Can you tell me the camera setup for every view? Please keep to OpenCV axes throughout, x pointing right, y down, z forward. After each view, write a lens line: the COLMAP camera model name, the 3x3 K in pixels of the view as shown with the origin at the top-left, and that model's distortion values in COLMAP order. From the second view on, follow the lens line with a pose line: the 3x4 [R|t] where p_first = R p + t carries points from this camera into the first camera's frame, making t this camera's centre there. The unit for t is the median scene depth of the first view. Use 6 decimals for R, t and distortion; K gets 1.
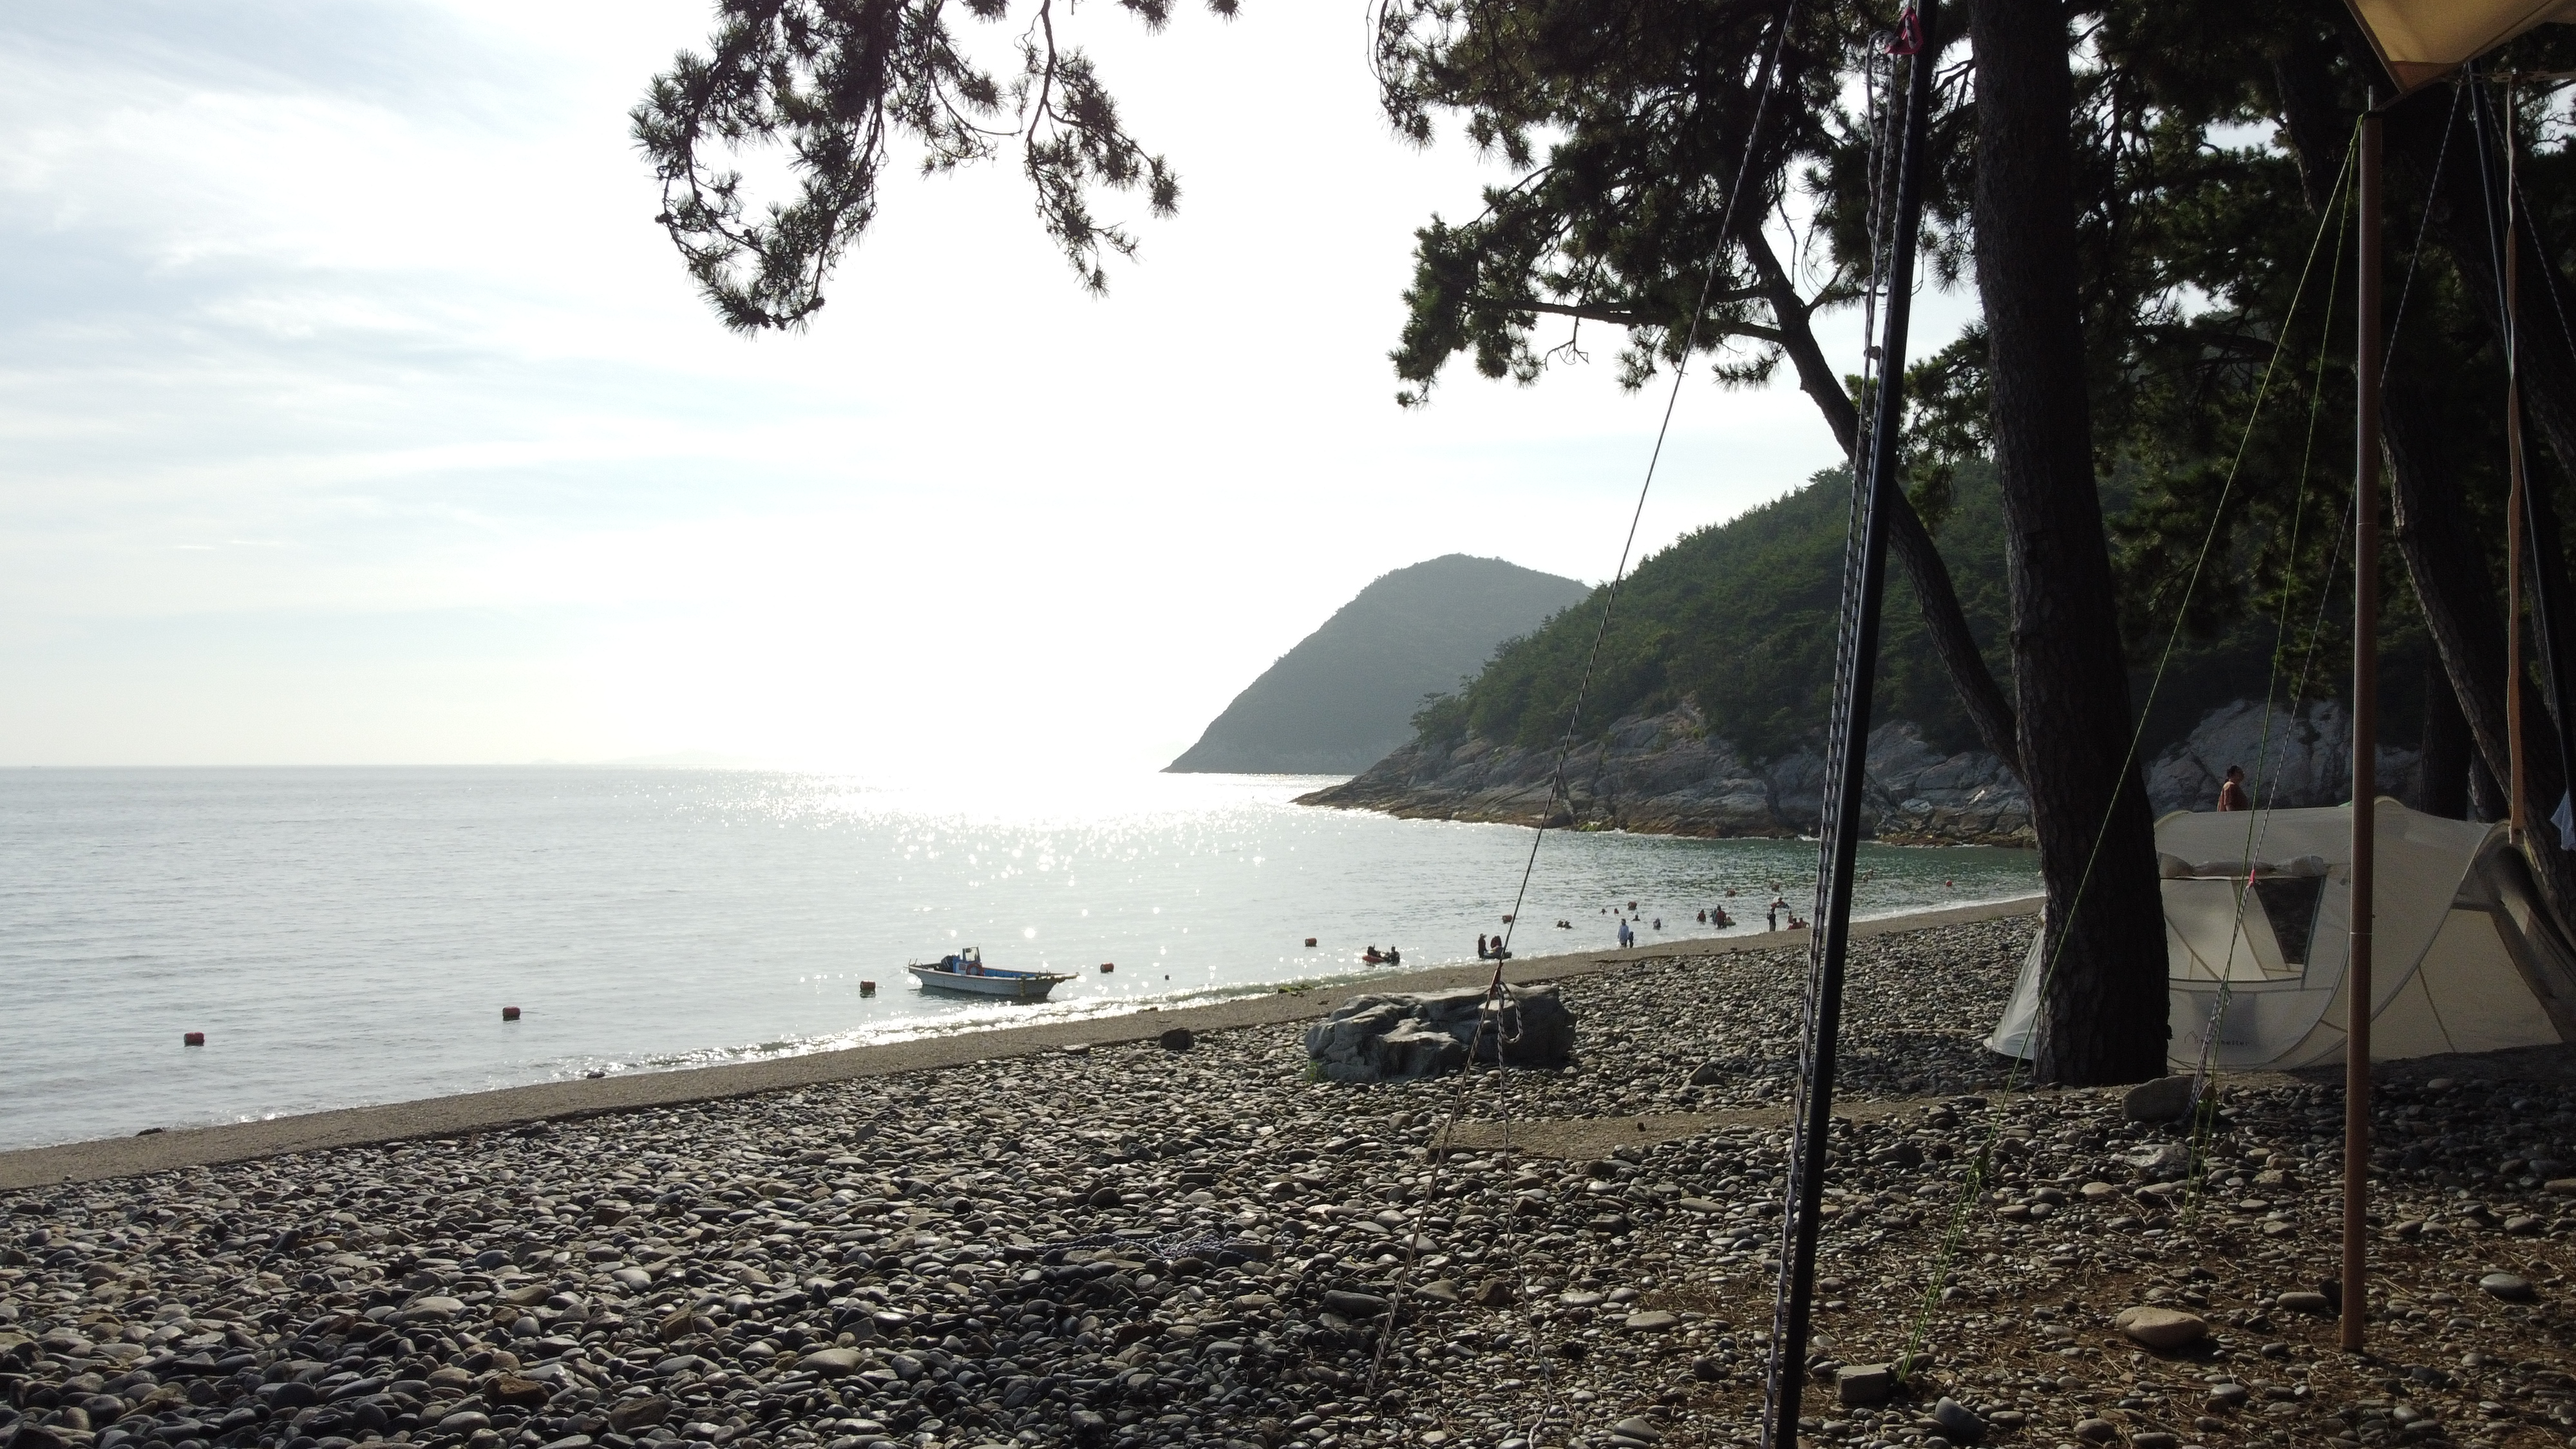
lens RADIAL K [[1919.3, 0, 1284.7], [0, 1919.3, 733.8], [0, 0, 1]] dist [-0.007003, 0.009318]
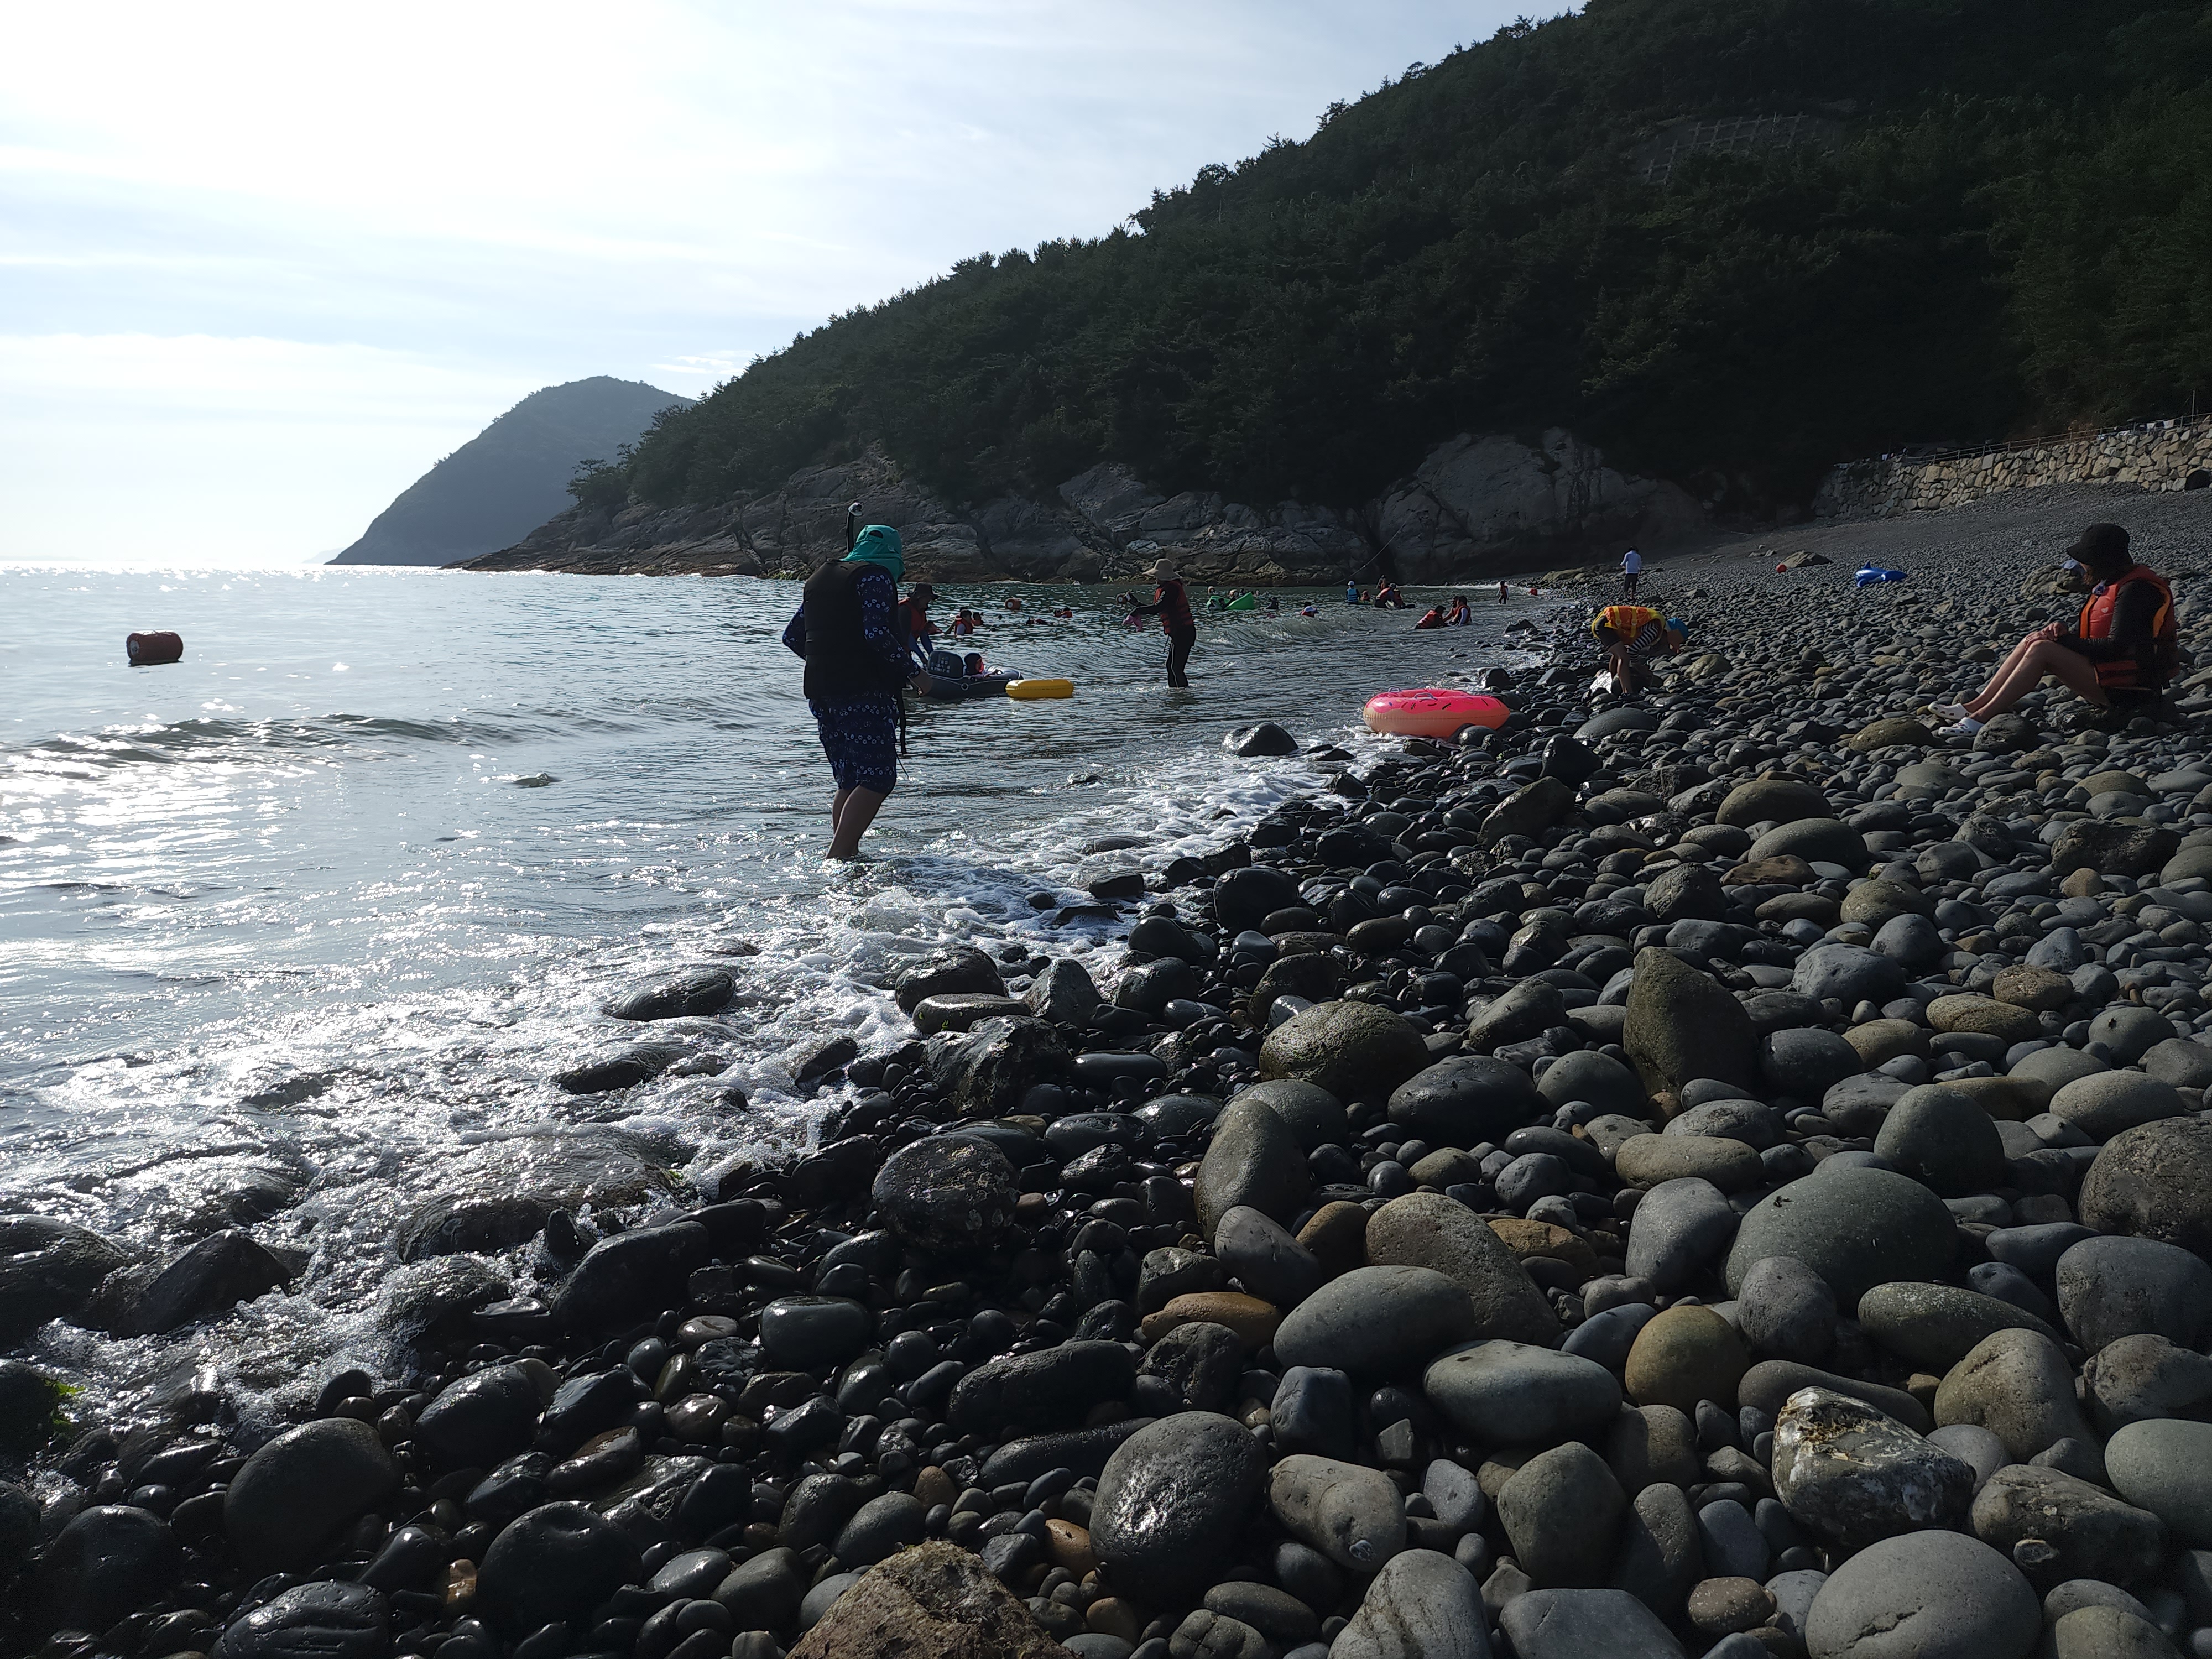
lens RADIAL K [[1462.9, 0, 1120.1], [0, 1462.9, 821.9], [0, 0, 1]] dist [0.066667, -0.035754]
pose [[0.915104, -0.062293, 0.398378, 0.018992], [-0.012632, 0.983081, 0.182738, 0.031235], [-0.403021, -0.172256, 0.898834, 0.268578]]
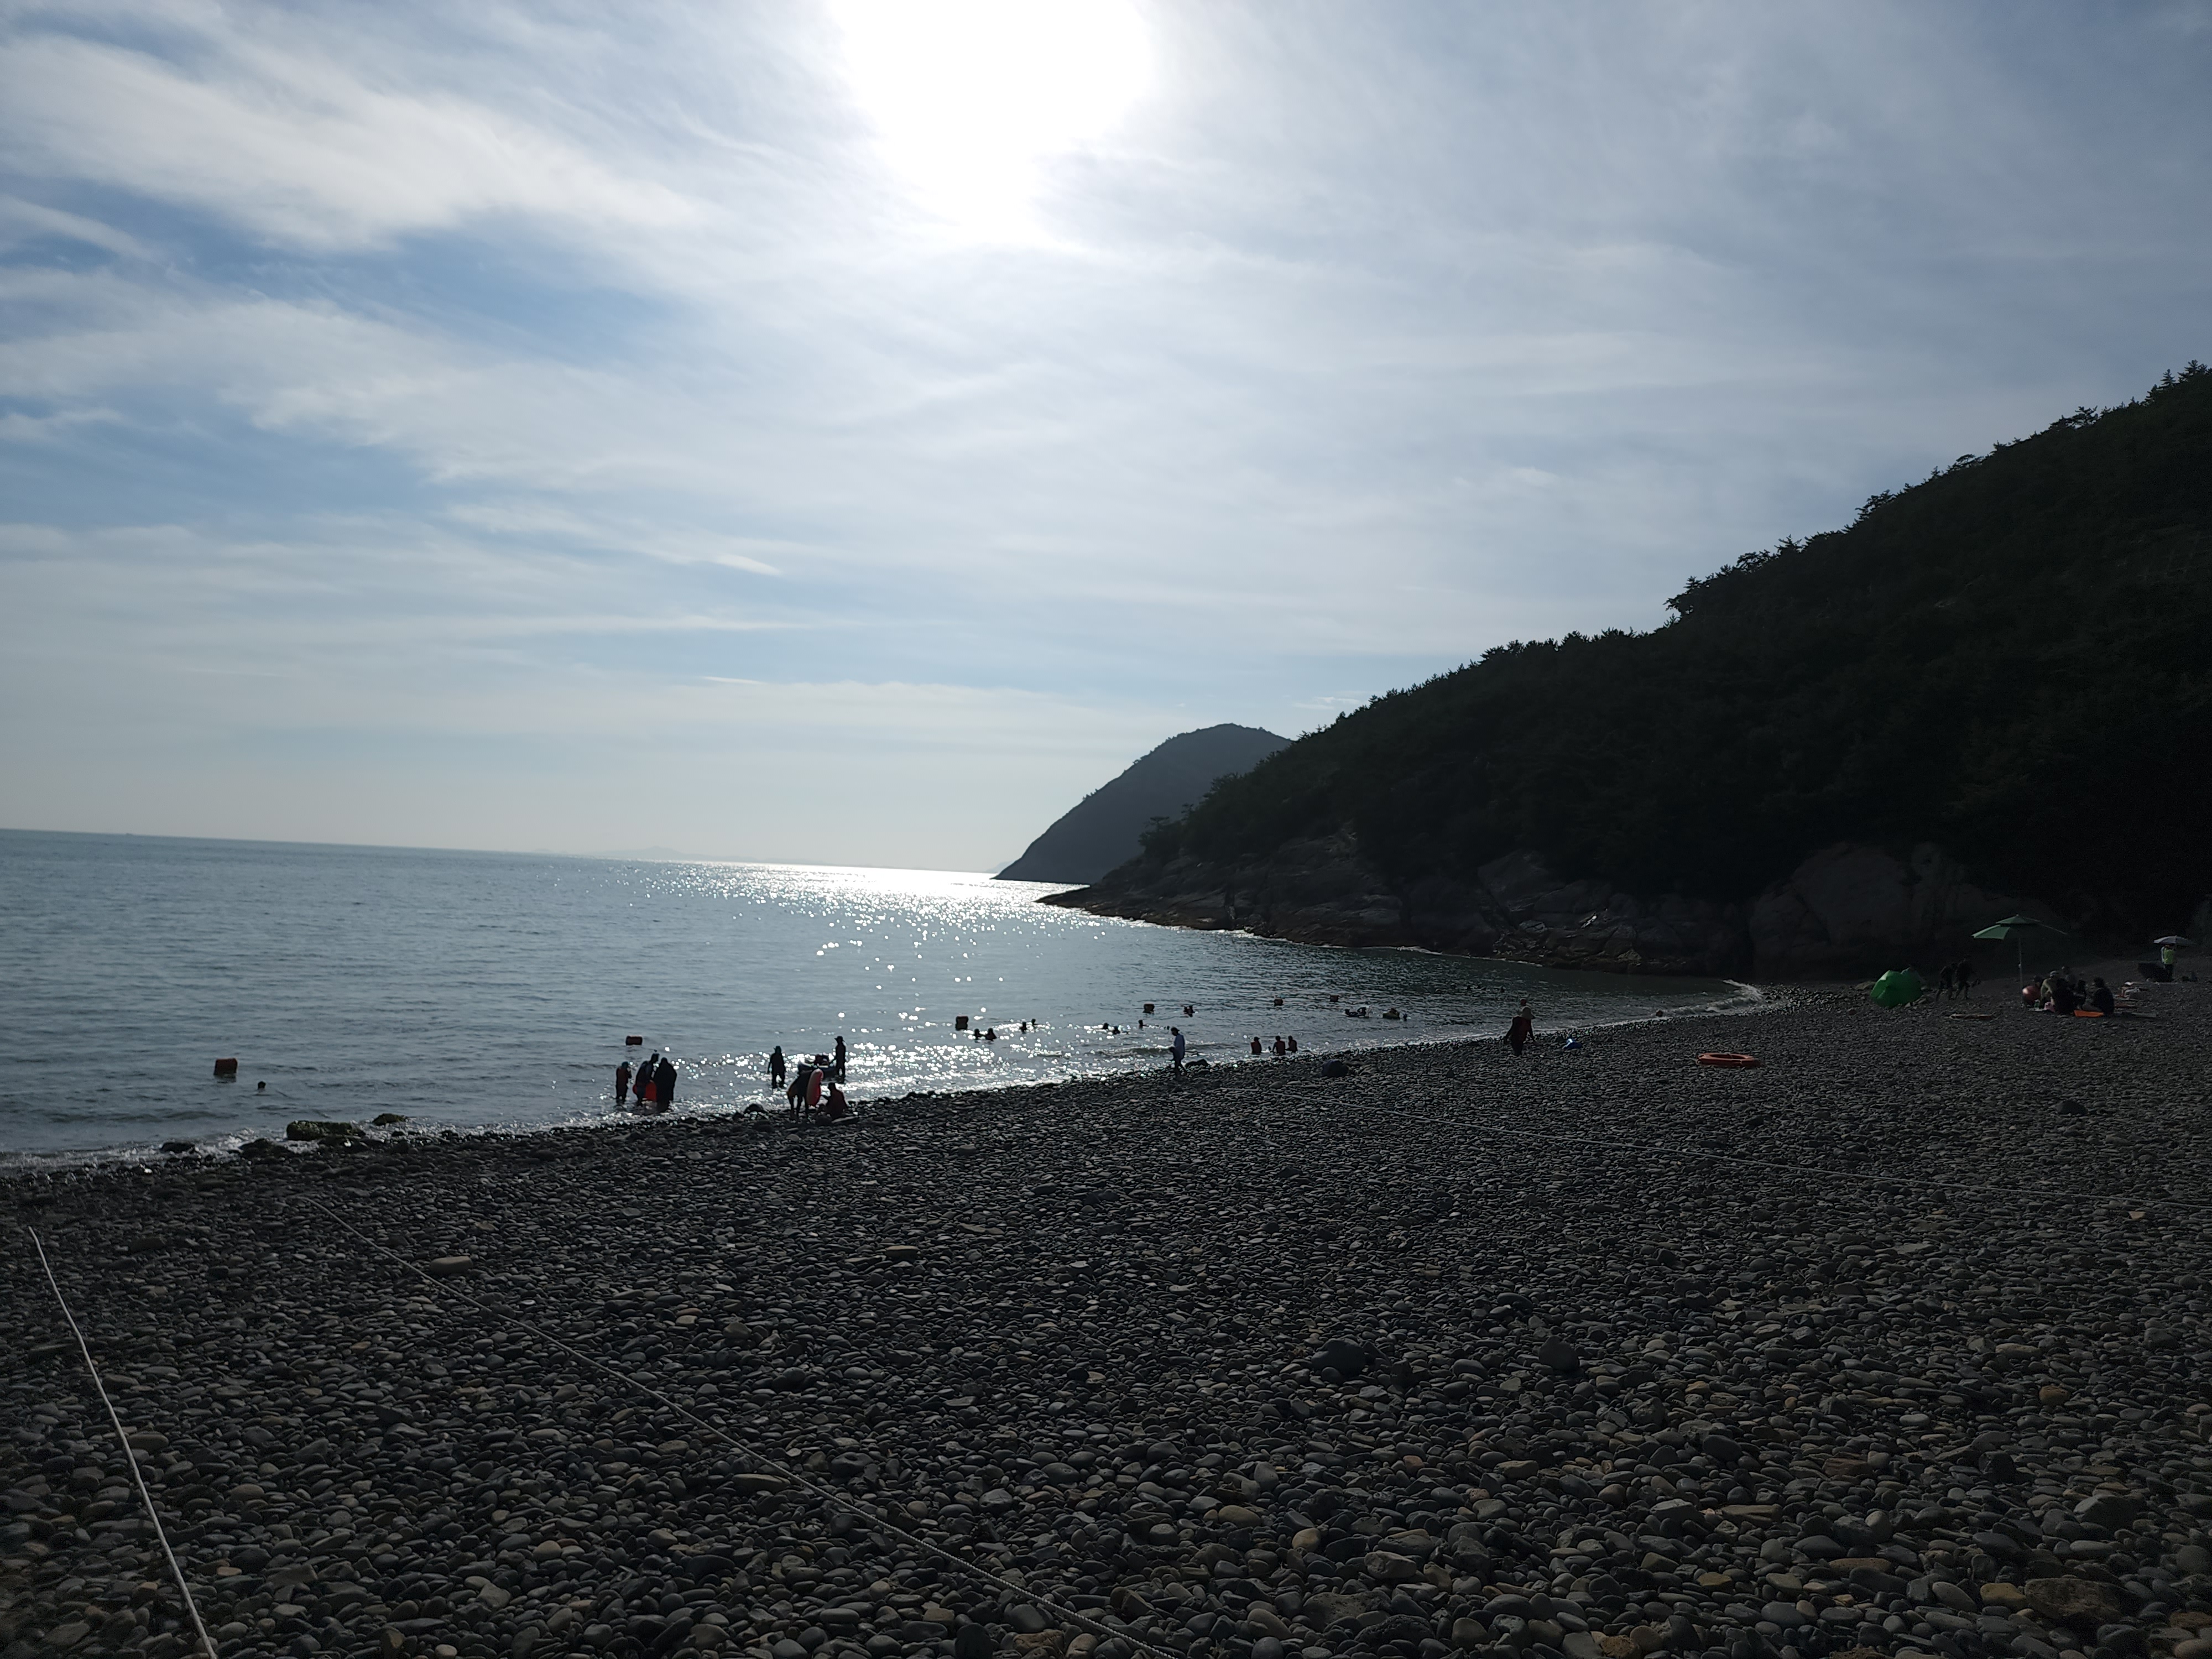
lens RADIAL K [[1462.9, 0, 1107.2], [0, 1462.9, 819.8], [0, 0, 1]] dist [0.066667, -0.035754]
pose [[0.998660, 0.051650, 0.003167, 0.068160], [-0.051554, 0.998351, -0.025268, 0.008615], [-0.004467, 0.025070, 0.999676, 0.139094]]
